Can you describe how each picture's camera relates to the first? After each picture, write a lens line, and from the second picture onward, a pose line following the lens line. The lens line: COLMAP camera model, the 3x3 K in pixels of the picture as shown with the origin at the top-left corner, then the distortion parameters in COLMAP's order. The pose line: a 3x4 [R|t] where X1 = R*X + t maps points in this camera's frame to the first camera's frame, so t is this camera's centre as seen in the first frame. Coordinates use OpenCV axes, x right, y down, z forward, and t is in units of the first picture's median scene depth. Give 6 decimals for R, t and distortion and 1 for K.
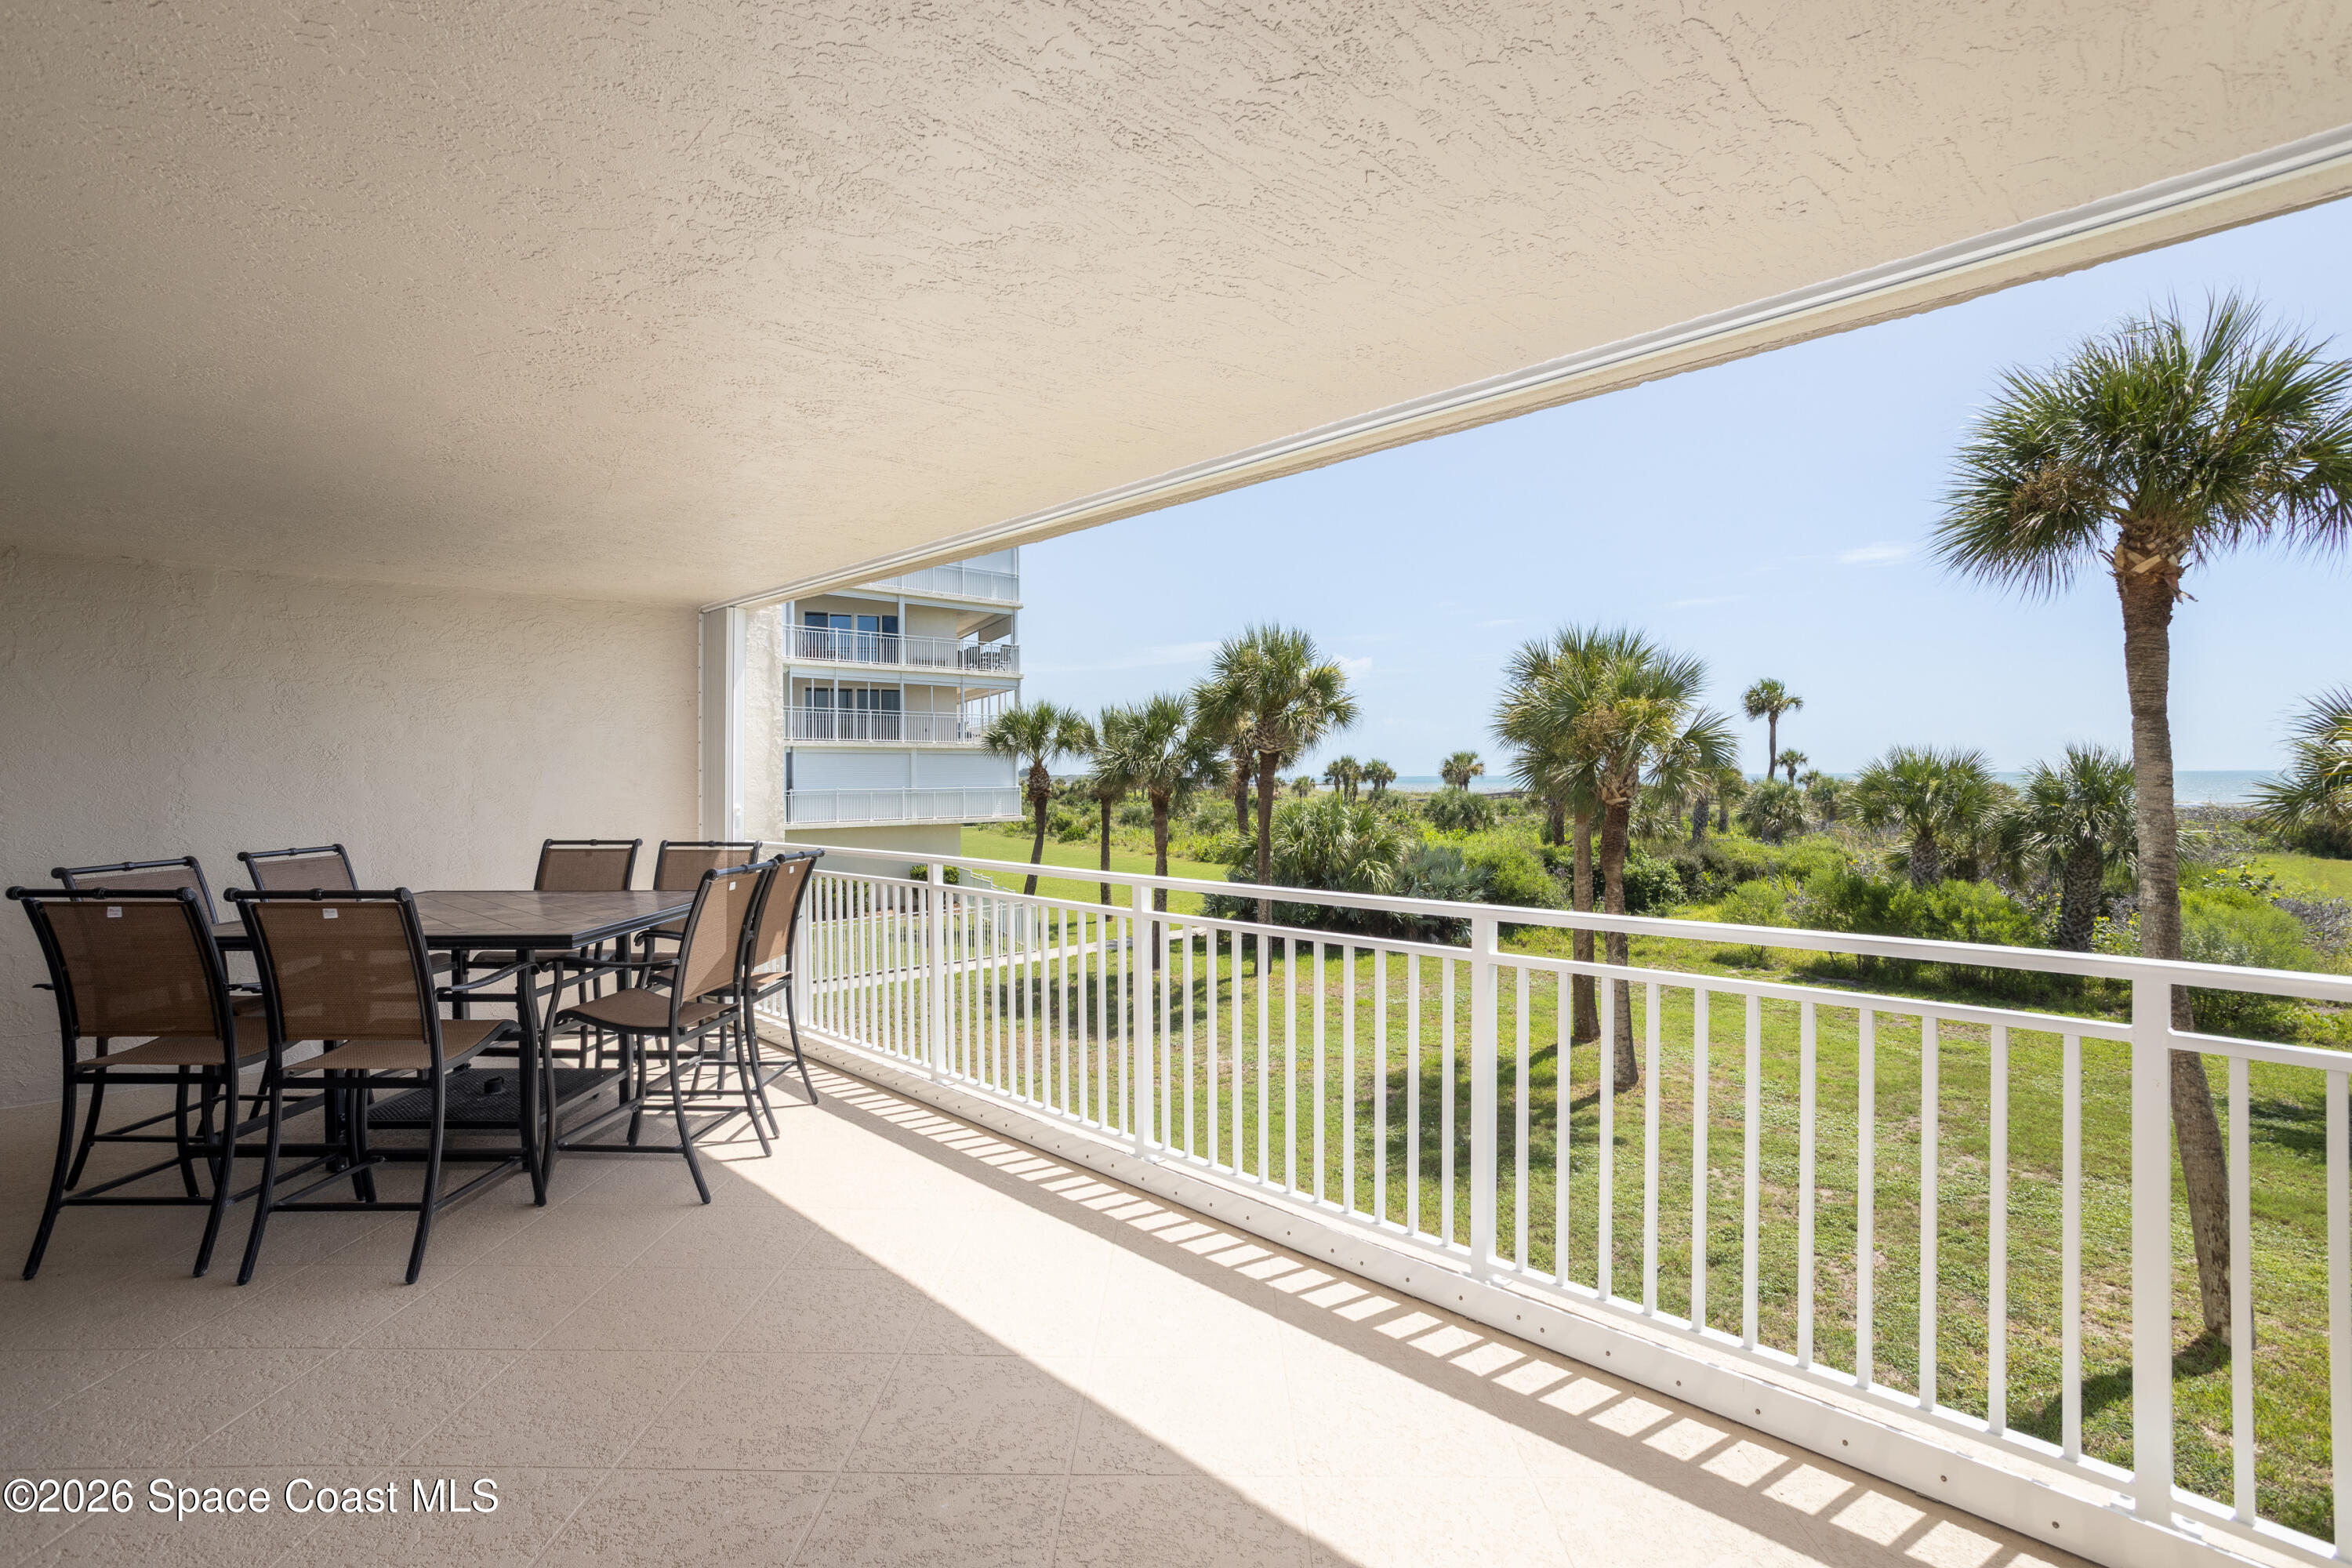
lens RADIAL K [[1152.6, 0, 1183.5], [0, 1152.6, 792.1], [0, 0, 1]] dist [0.003034, 0.000782]
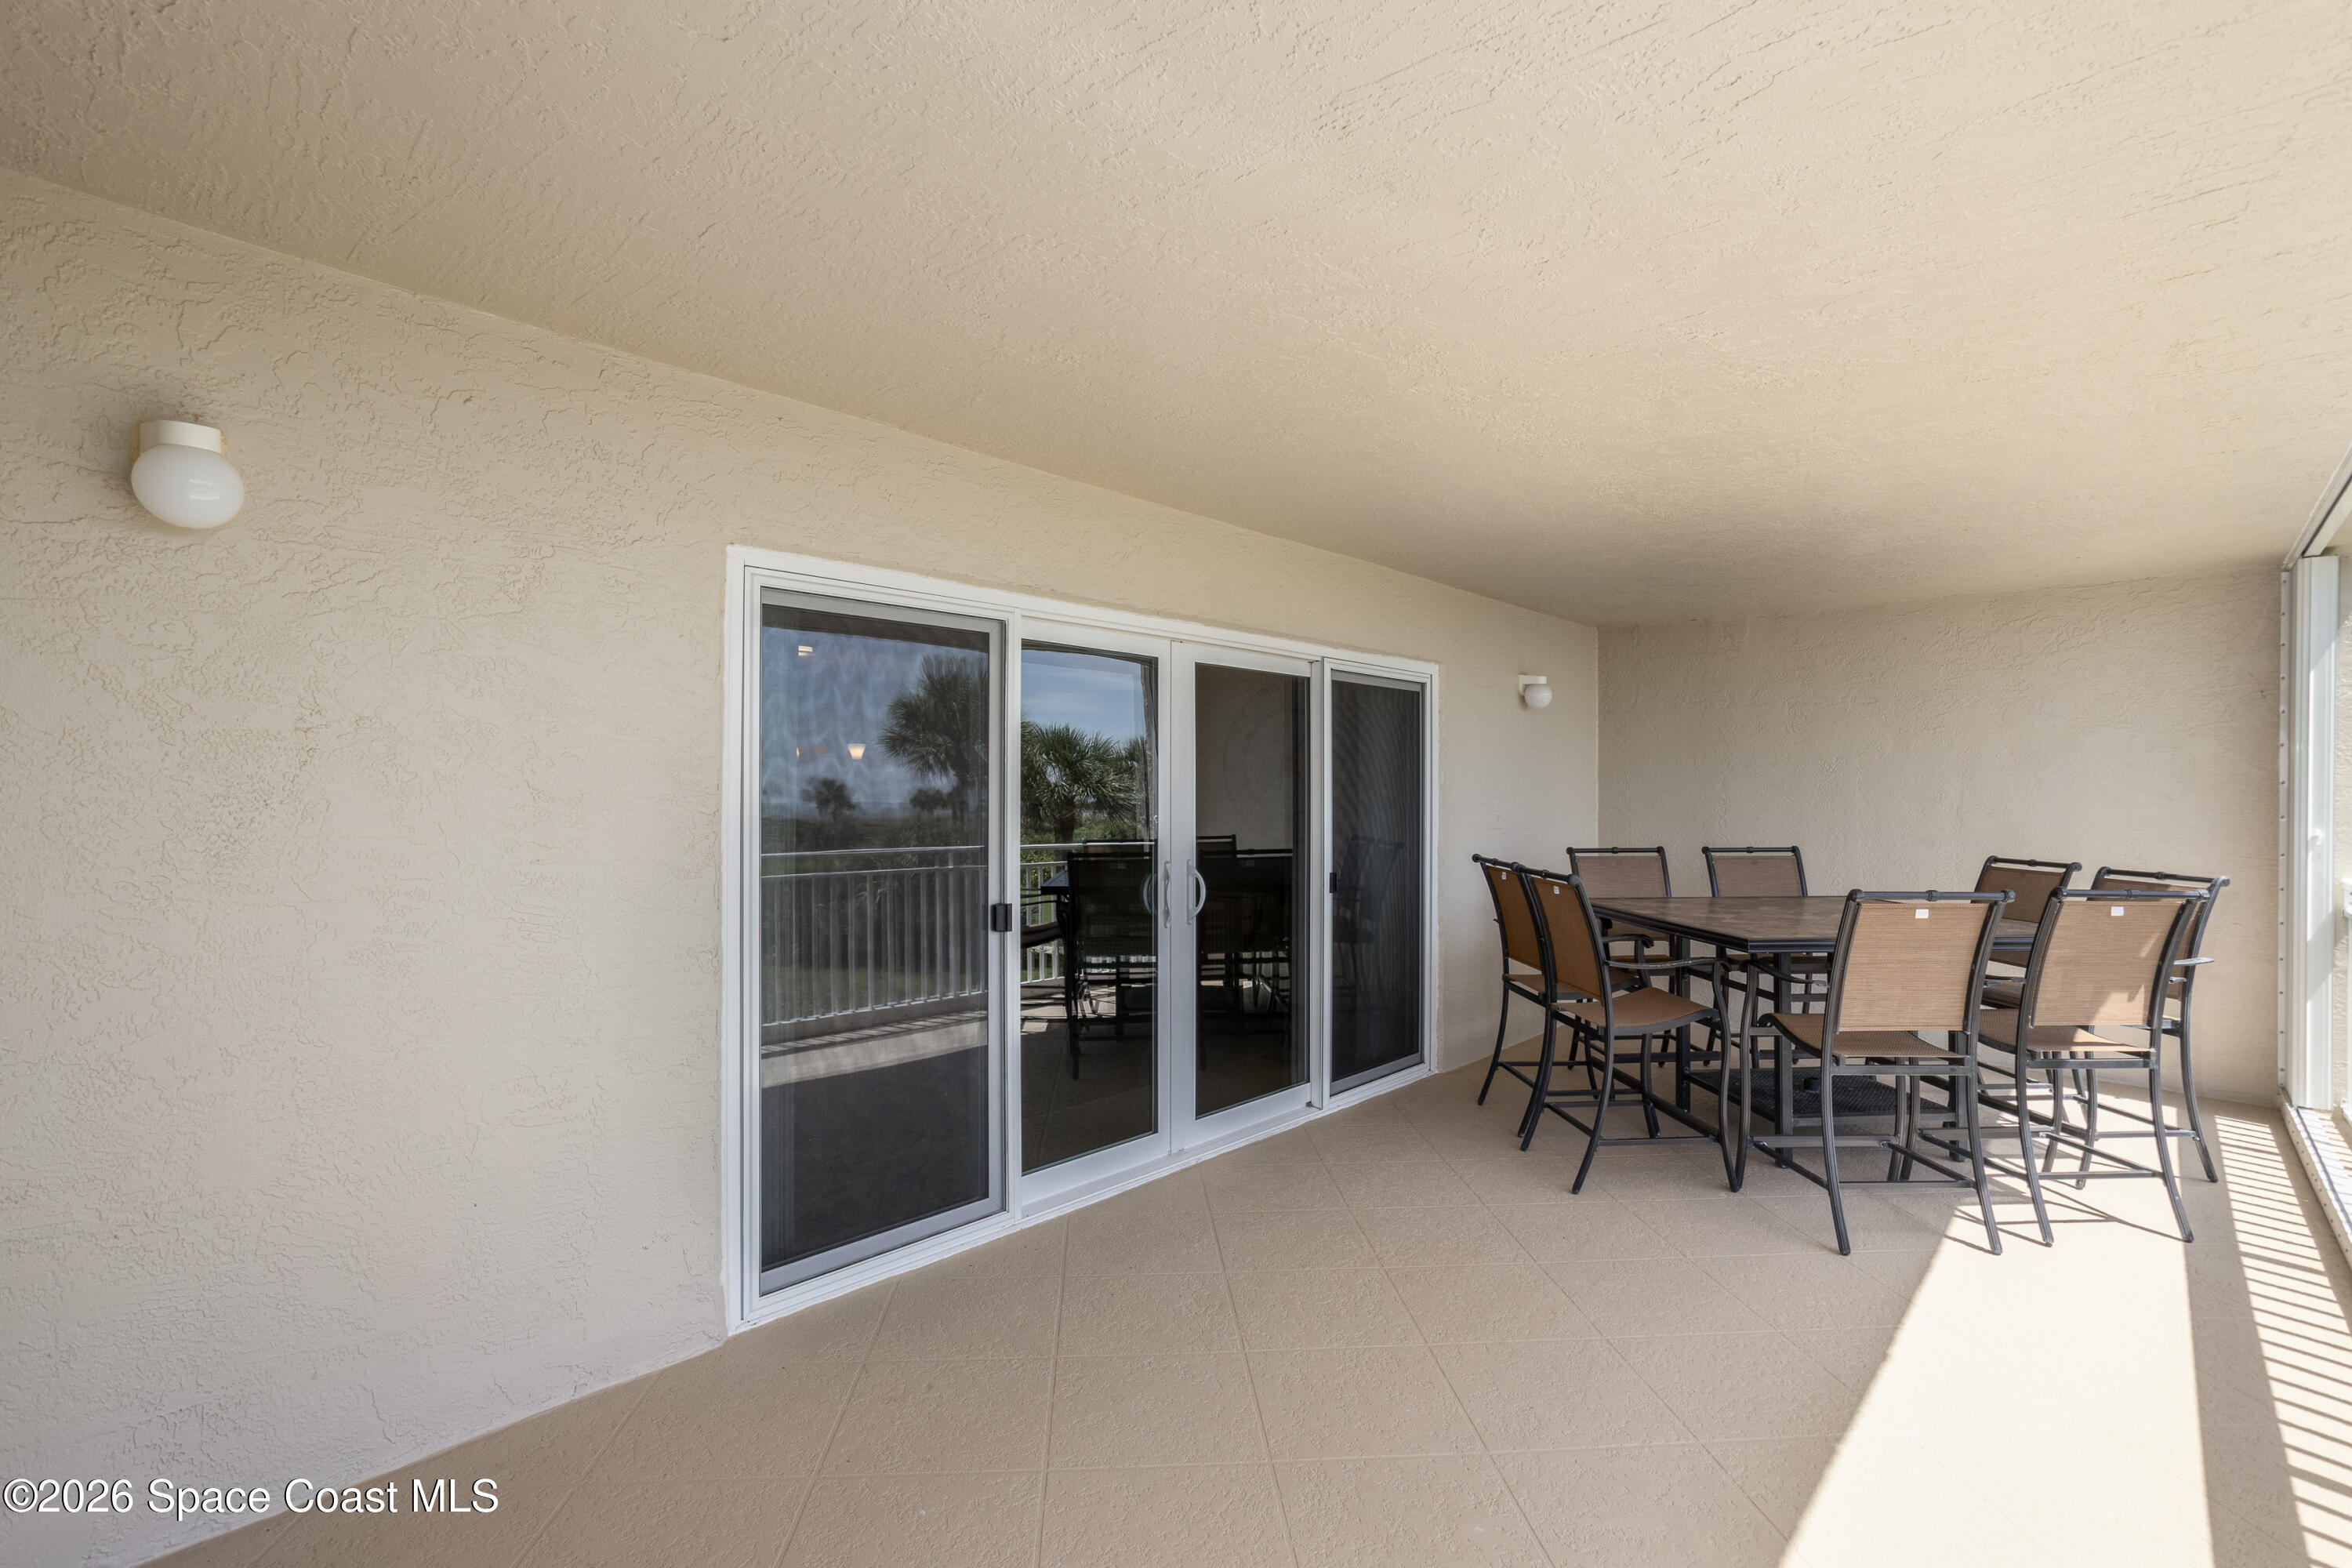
lens RADIAL K [[1152.6, 0, 1185.6], [0, 1152.6, 779.9], [0, 0, 1]] dist [0.003034, 0.000782]
pose [[0.105498, 0.005010, -0.994407, 0.492775], [-0.020125, 0.999793, 0.002902, -0.016014], [0.994216, 0.019706, 0.105577, 0.414881]]
